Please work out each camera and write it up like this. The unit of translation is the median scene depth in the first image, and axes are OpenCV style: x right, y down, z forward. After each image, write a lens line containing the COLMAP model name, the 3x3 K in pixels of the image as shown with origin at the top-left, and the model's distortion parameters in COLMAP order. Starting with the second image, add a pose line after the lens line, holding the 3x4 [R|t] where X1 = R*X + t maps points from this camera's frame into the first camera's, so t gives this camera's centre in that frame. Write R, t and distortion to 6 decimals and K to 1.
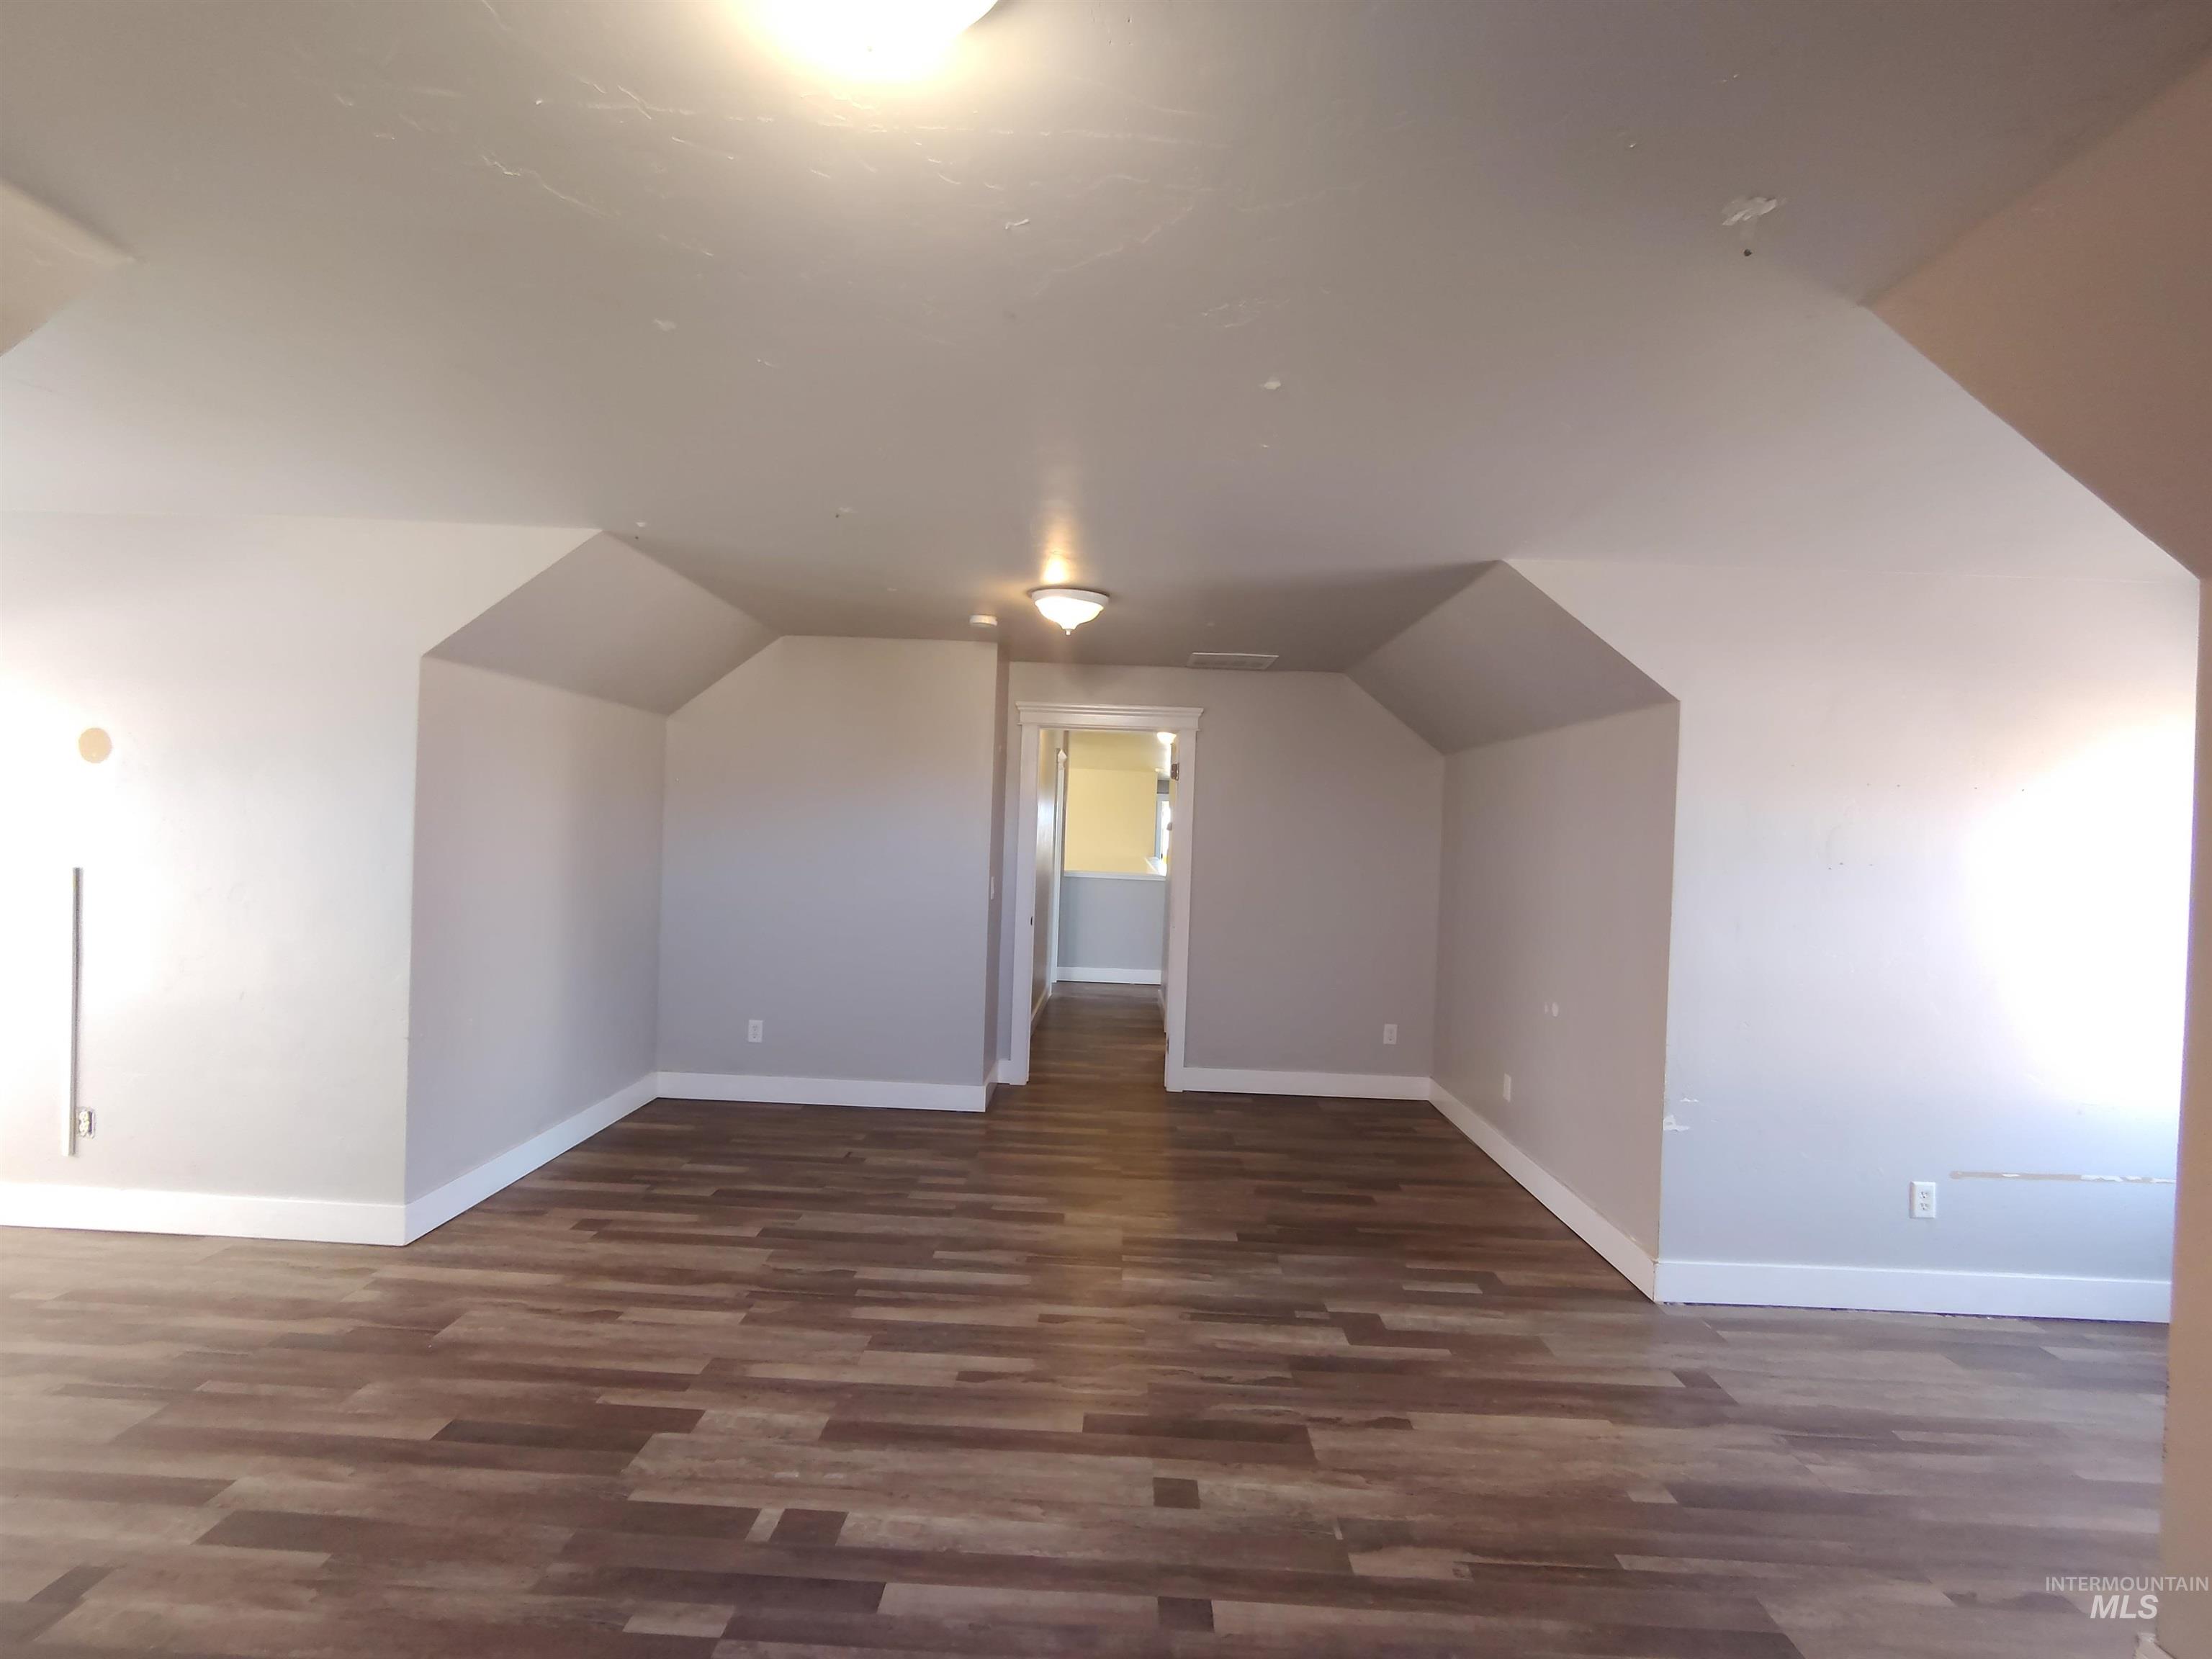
lens RADIAL K [[1034.5, 0, 1102.2], [0, 1034.5, 841.8], [0, 0, 1]] dist [-0.010712, 0.006180]
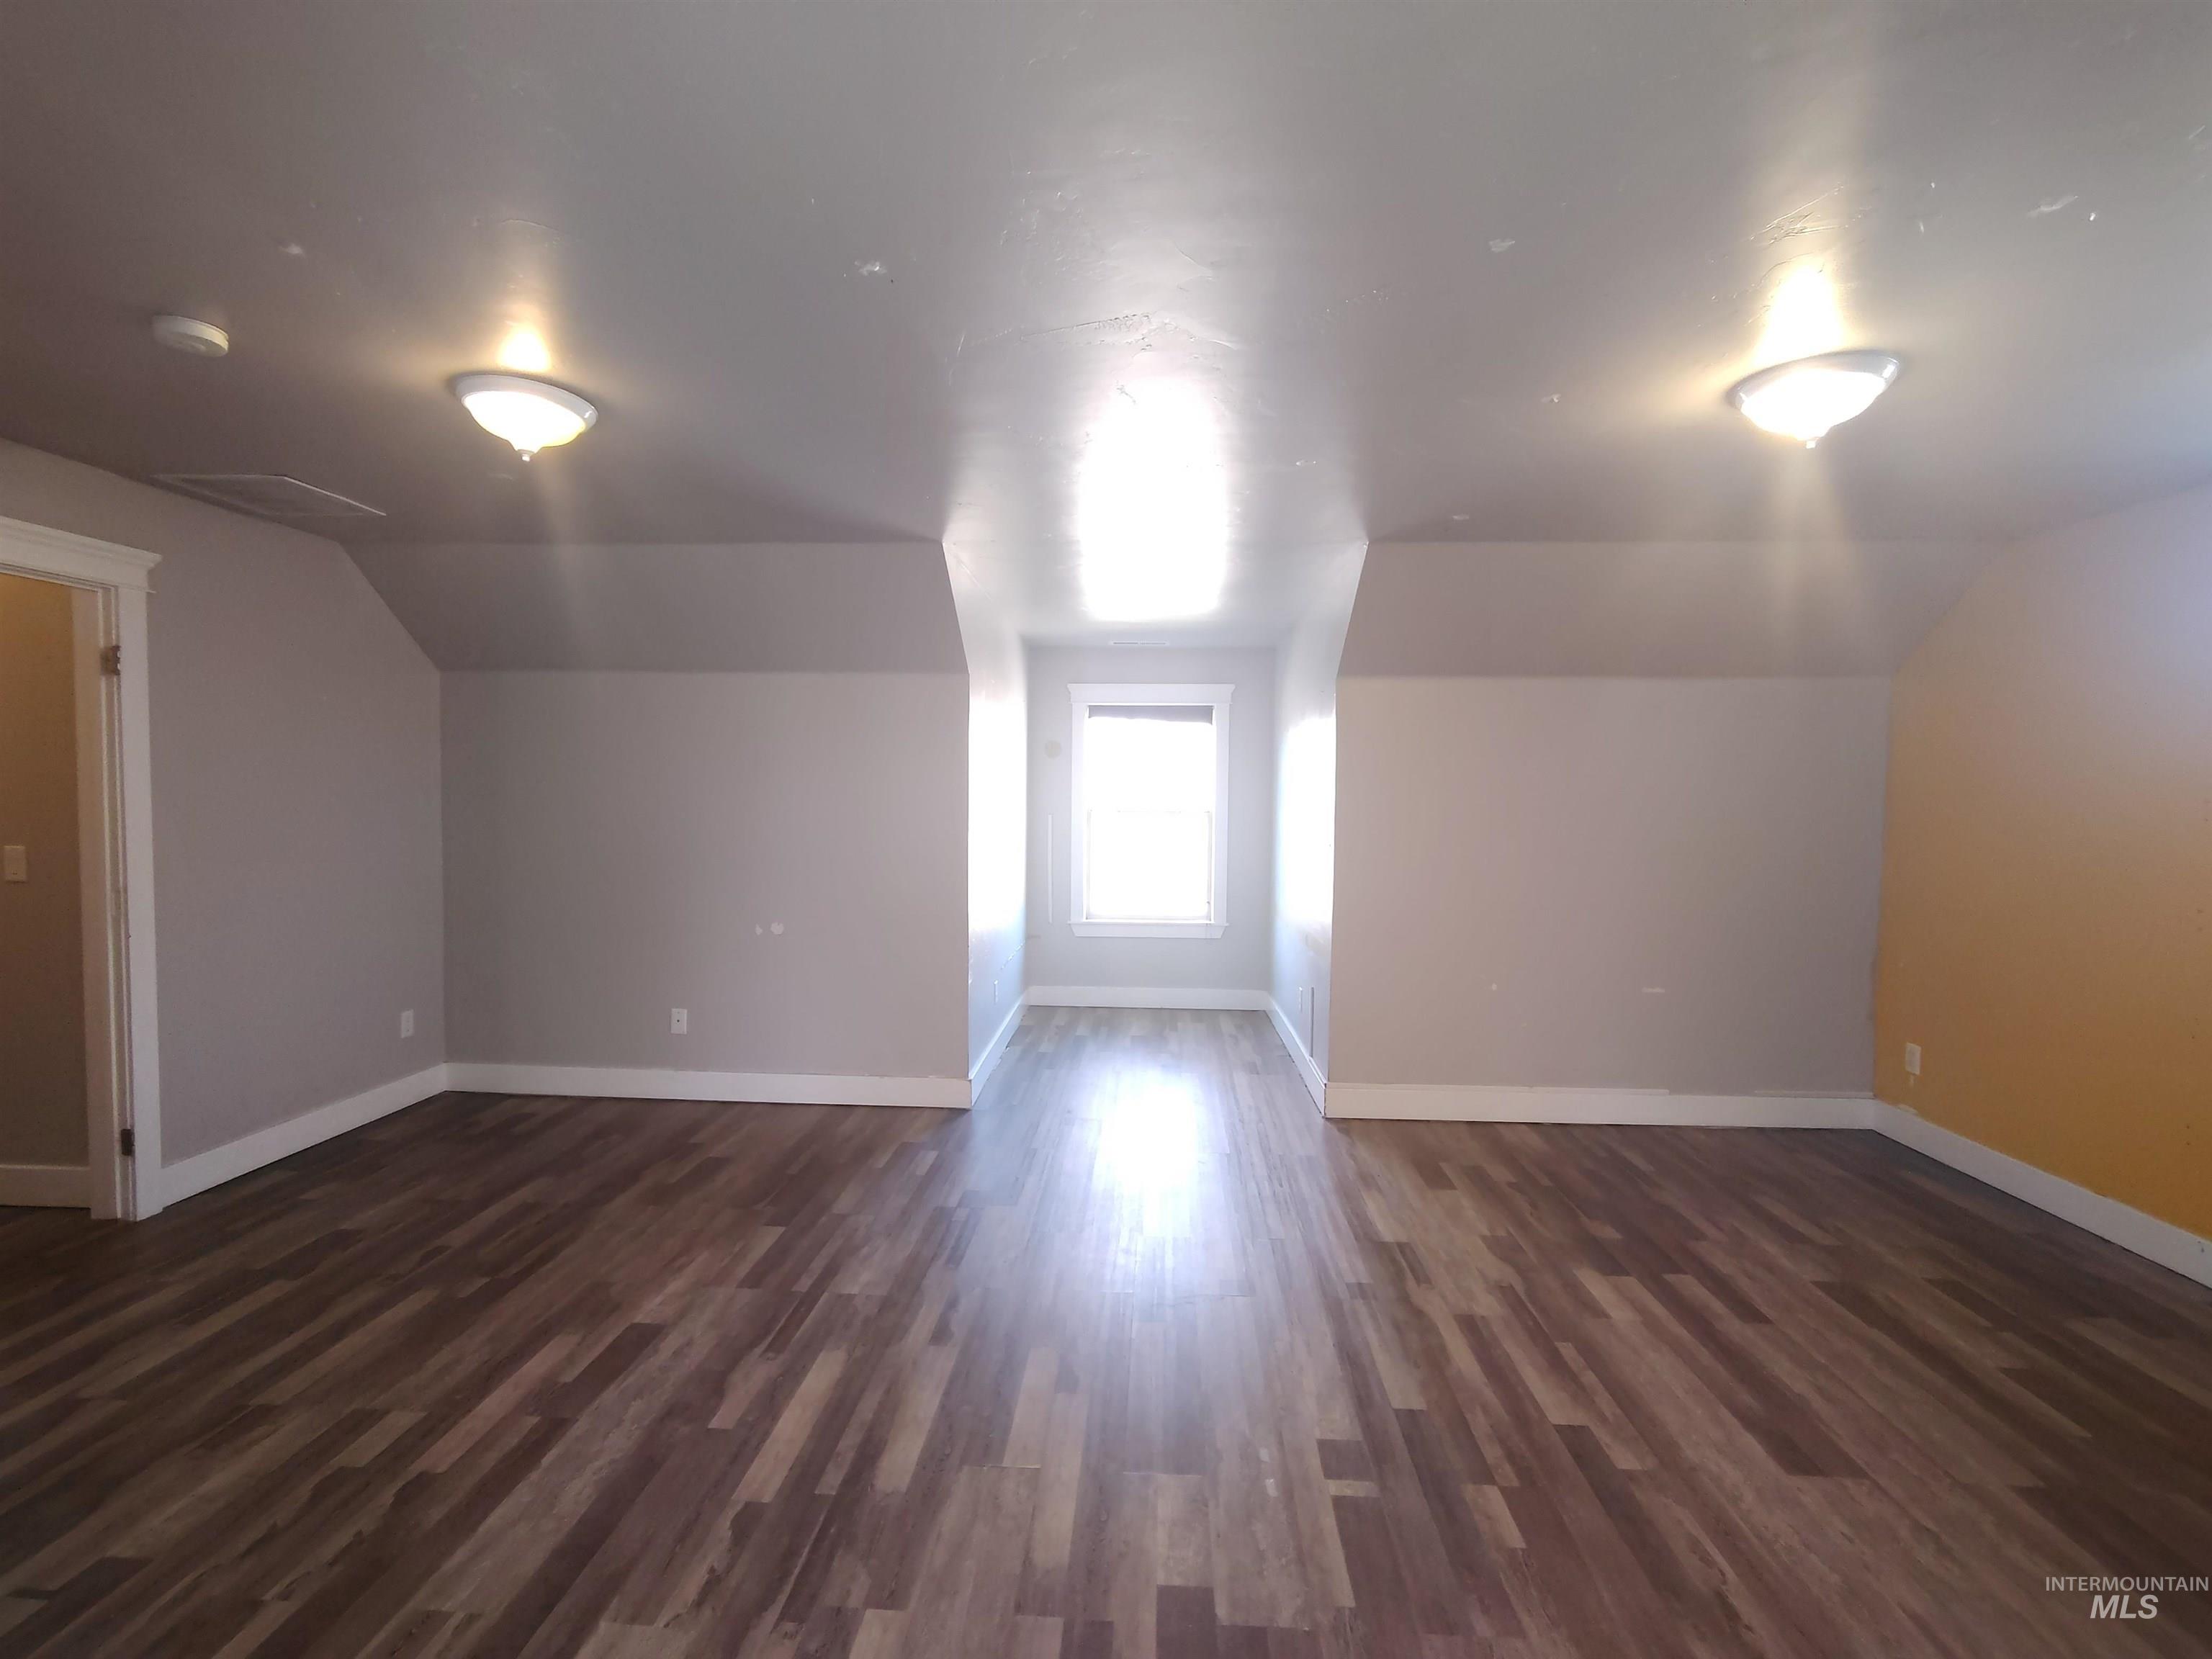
lens RADIAL K [[1034.5, 0, 1102.2], [0, 1034.5, 841.8], [0, 0, 1]] dist [-0.010712, 0.006180]
pose [[0.033790, -0.081567, 0.996095, -0.936736], [0.001077, 0.996666, 0.081577, -0.029109], [-0.999428, -0.001684, 0.033766, 0.888630]]
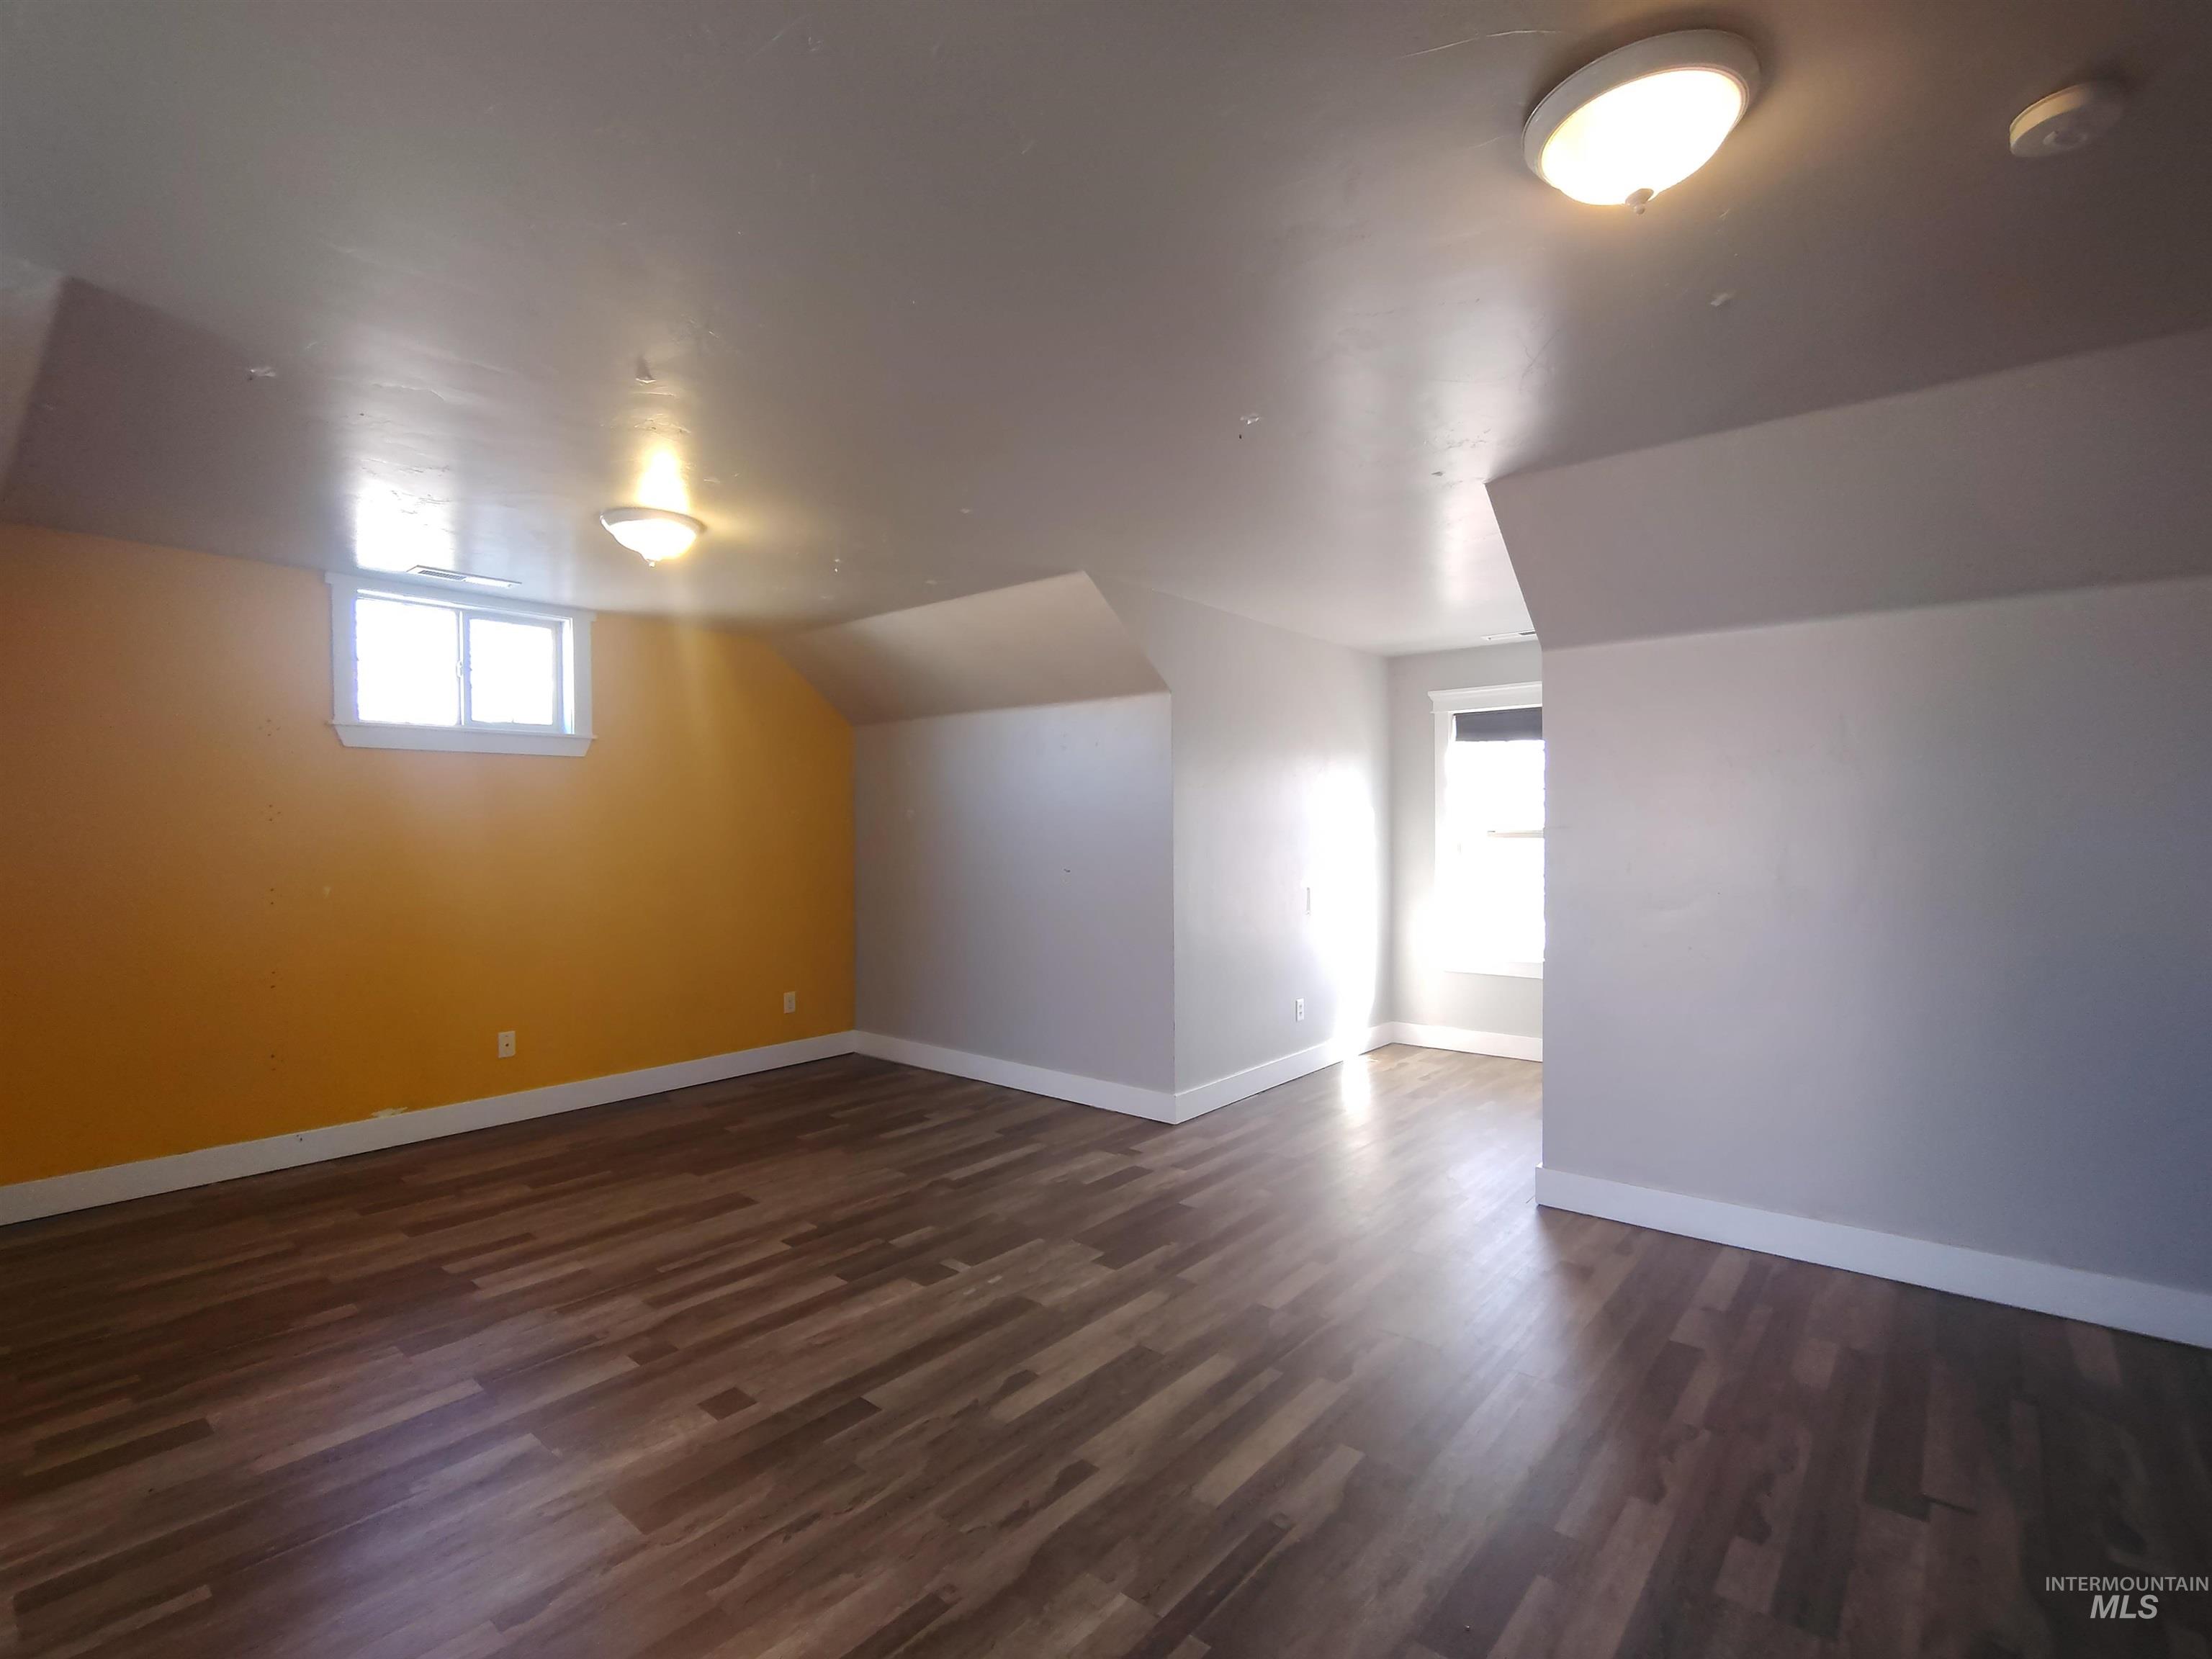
lens RADIAL K [[1034.5, 0, 1102.2], [0, 1034.5, 841.8], [0, 0, 1]] dist [-0.010712, 0.006180]
pose [[-0.627110, -0.025199, -0.778523, 0.523158], [-0.026464, 0.999589, -0.011037, 0.048527], [0.778481, 0.013682, -0.627519, 1.535004]]
